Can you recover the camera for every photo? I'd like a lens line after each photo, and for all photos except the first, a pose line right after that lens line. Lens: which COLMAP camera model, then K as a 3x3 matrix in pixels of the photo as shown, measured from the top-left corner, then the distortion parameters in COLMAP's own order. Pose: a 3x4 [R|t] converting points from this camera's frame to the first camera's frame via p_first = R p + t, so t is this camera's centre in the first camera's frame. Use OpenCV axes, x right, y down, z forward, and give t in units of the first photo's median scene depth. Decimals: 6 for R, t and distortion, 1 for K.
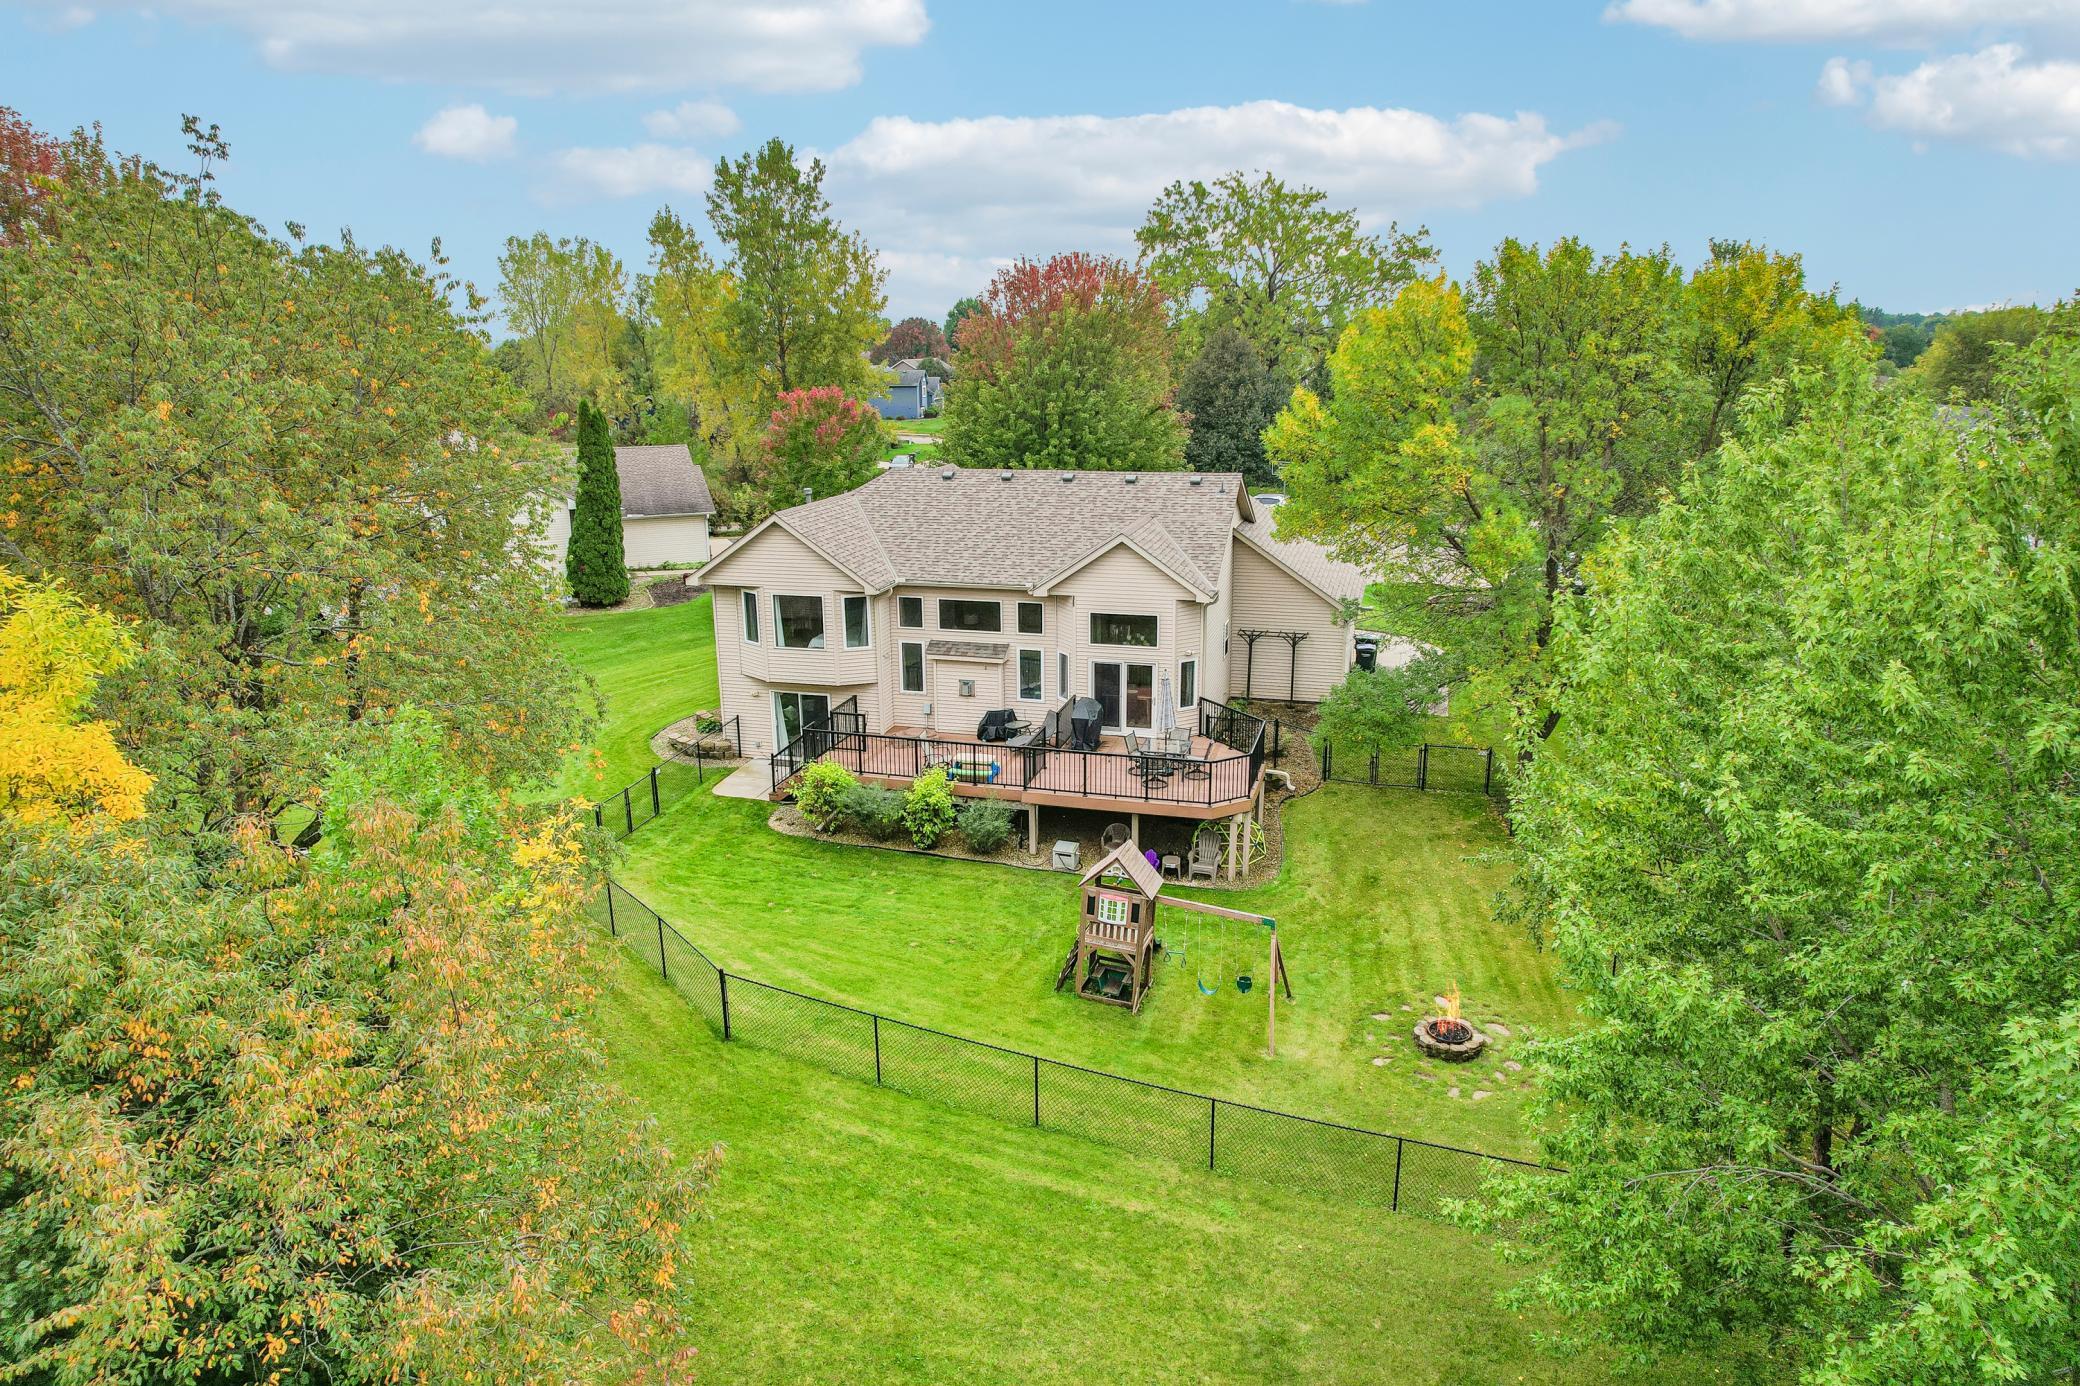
lens RADIAL K [[1336.1, 0, 1037.6], [0, 1336.1, 715.2], [0, 0, 1]] dist [-0.085724, 0.079894]
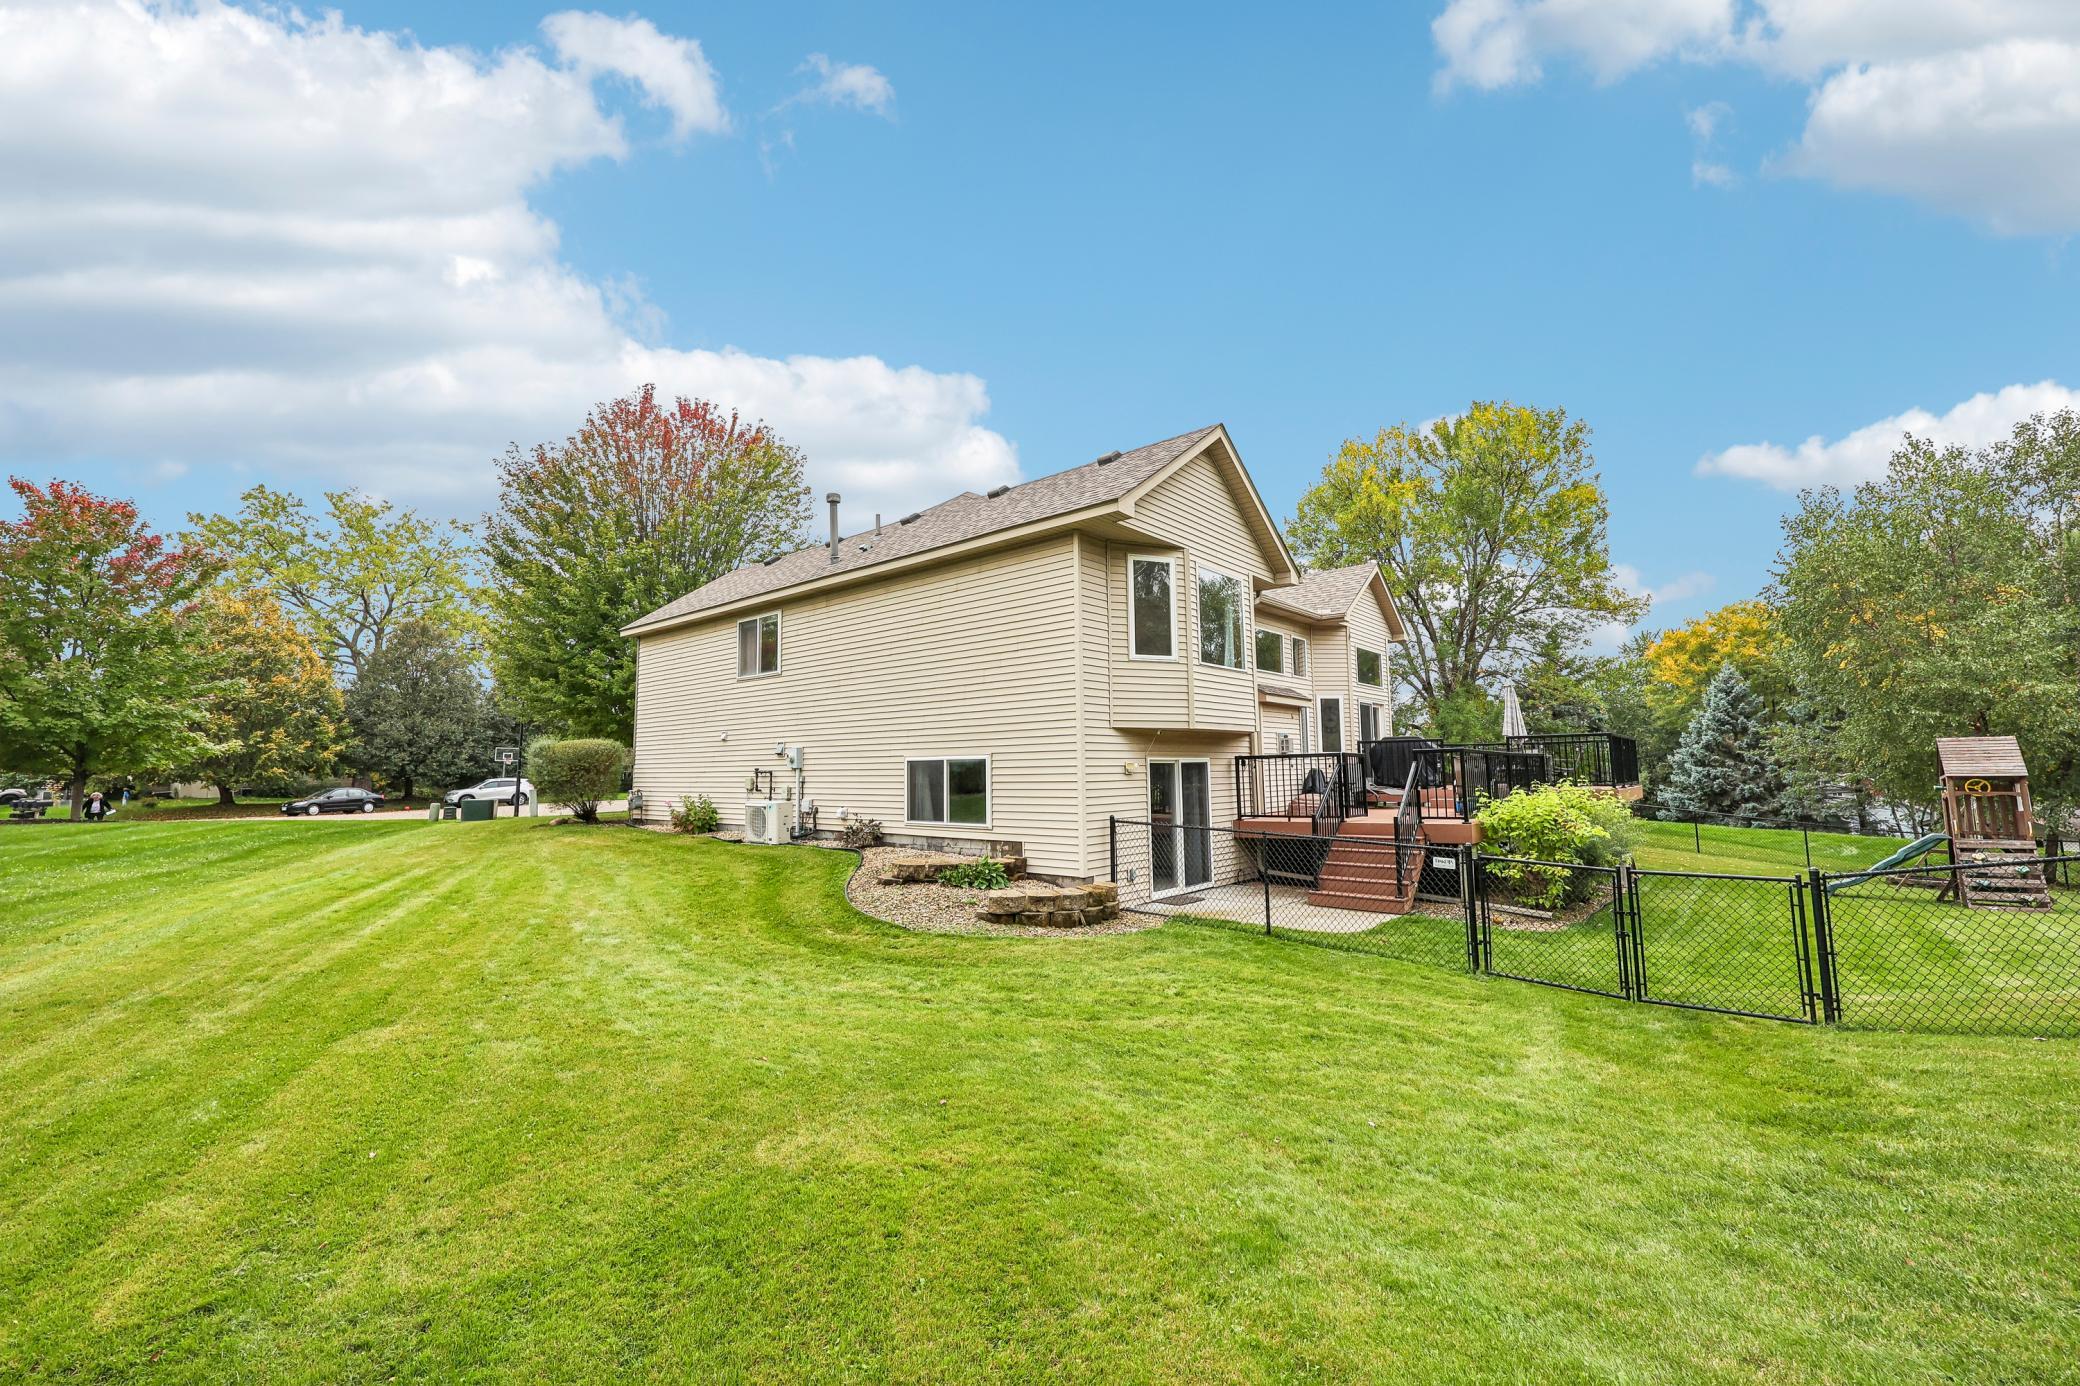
lens RADIAL K [[837.8, 0, 1037.0], [0, 837.8, 694.9], [0, 0, 1]] dist [0.001150, 0.000108]
pose [[0.423762, 0.078861, 0.902334, -0.540309], [0.247848, 0.948087, -0.199256, 0.012522], [-0.871204, 0.308079, 0.382218, 0.946431]]
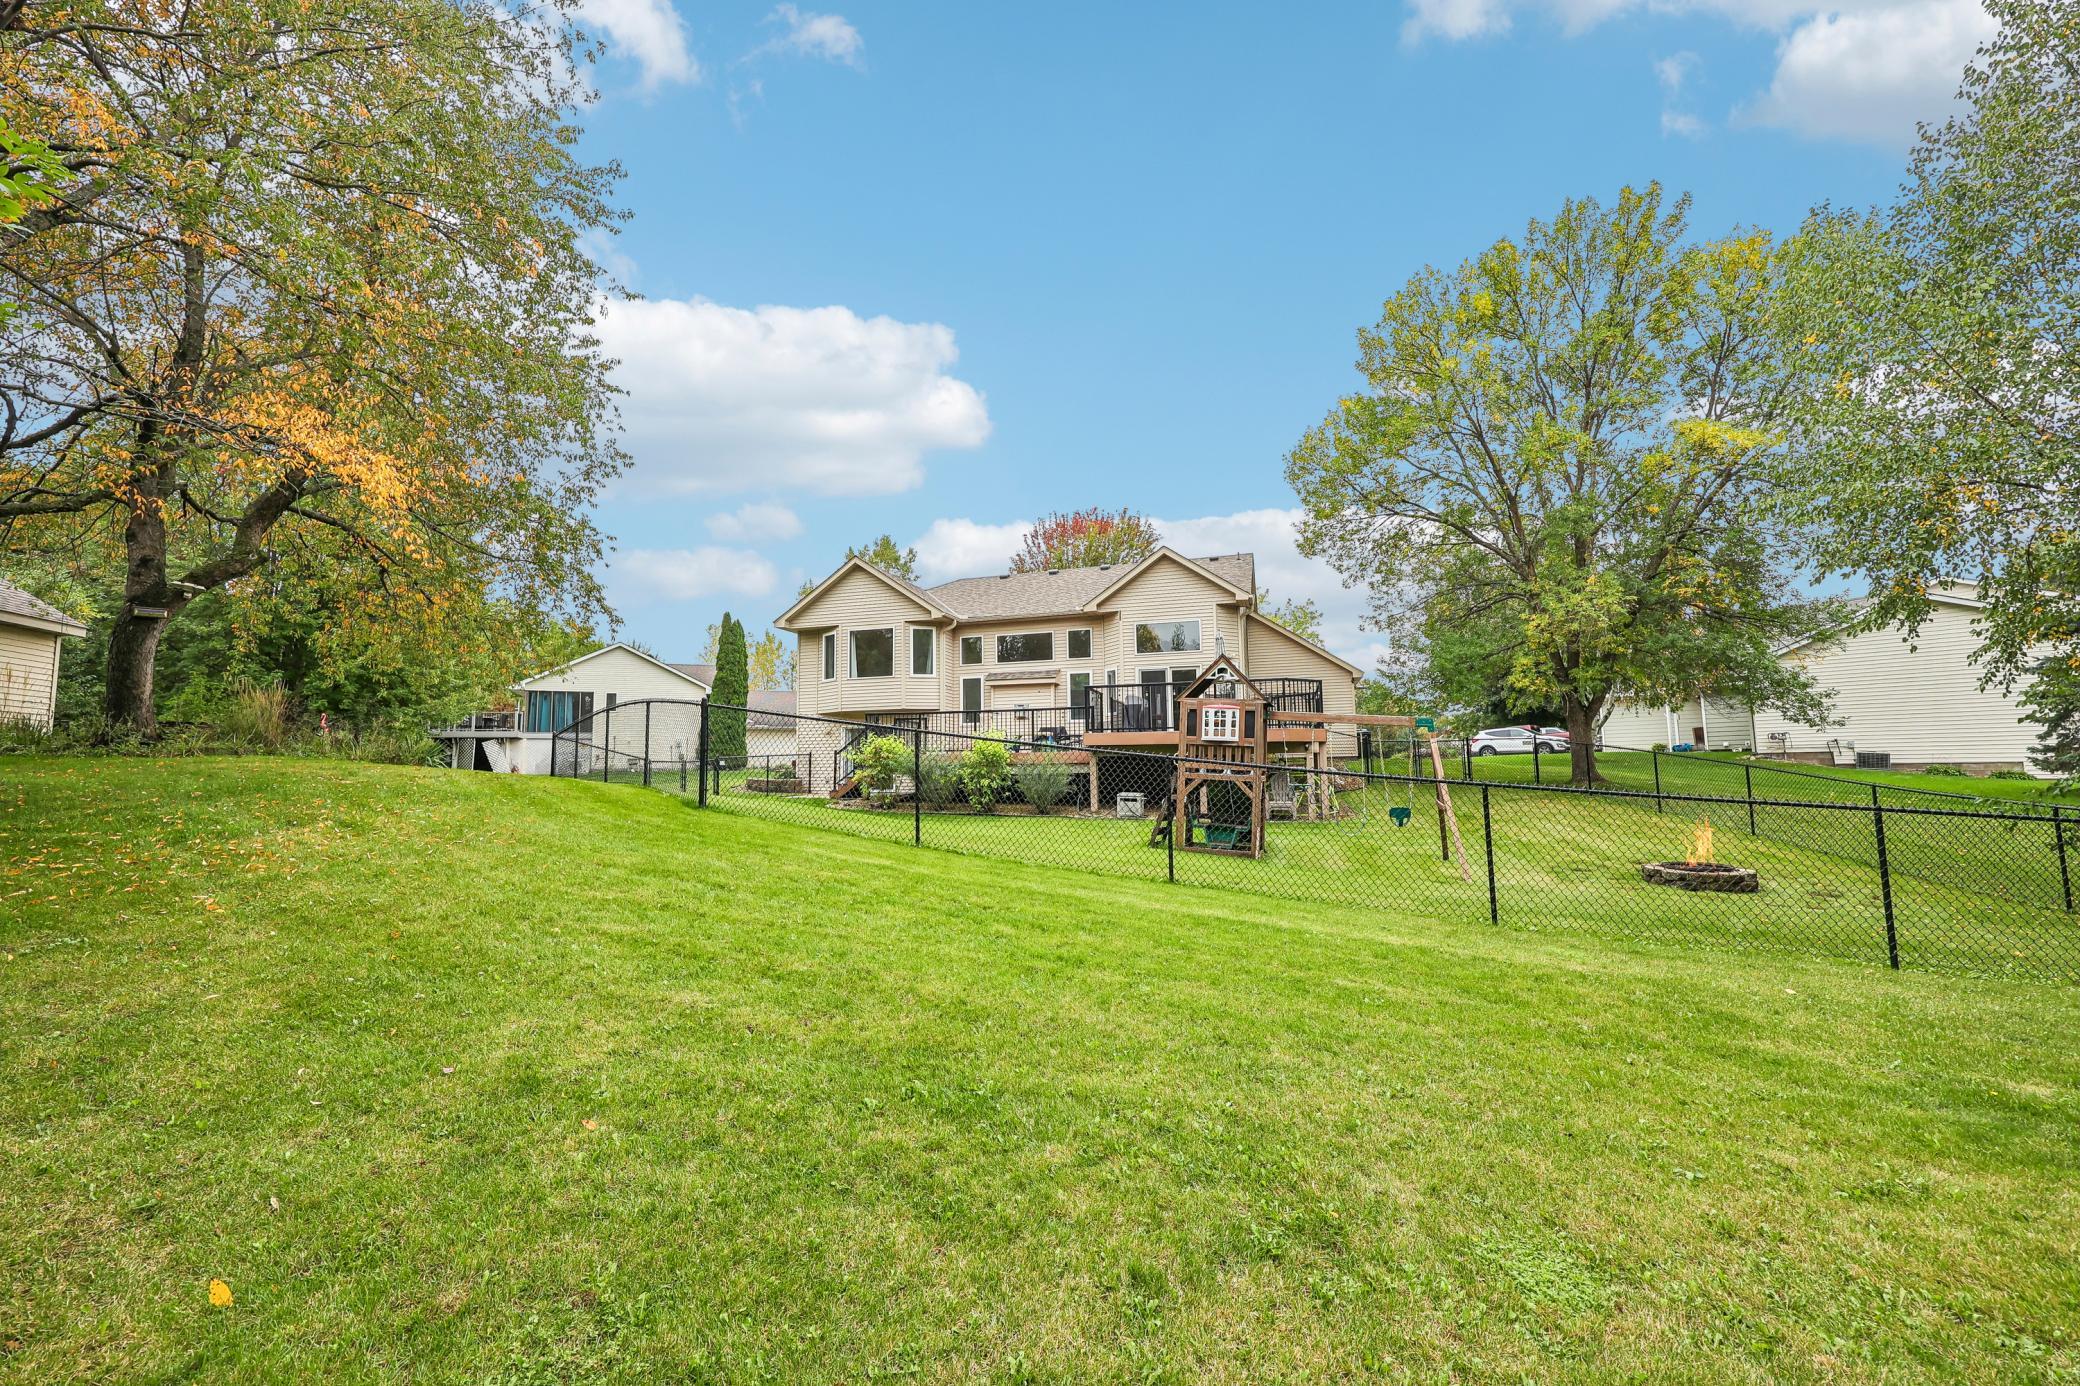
lens RADIAL K [[853.8, 0, 1021.0], [0, 853.8, 687.2], [0, 0, 1]] dist [-0.000616, -0.000077]
pose [[0.999465, -0.013191, -0.029942, -0.033102], [0.001559, 0.933293, -0.359113, 0.213537], [0.032681, 0.358875, 0.932813, 0.350185]]
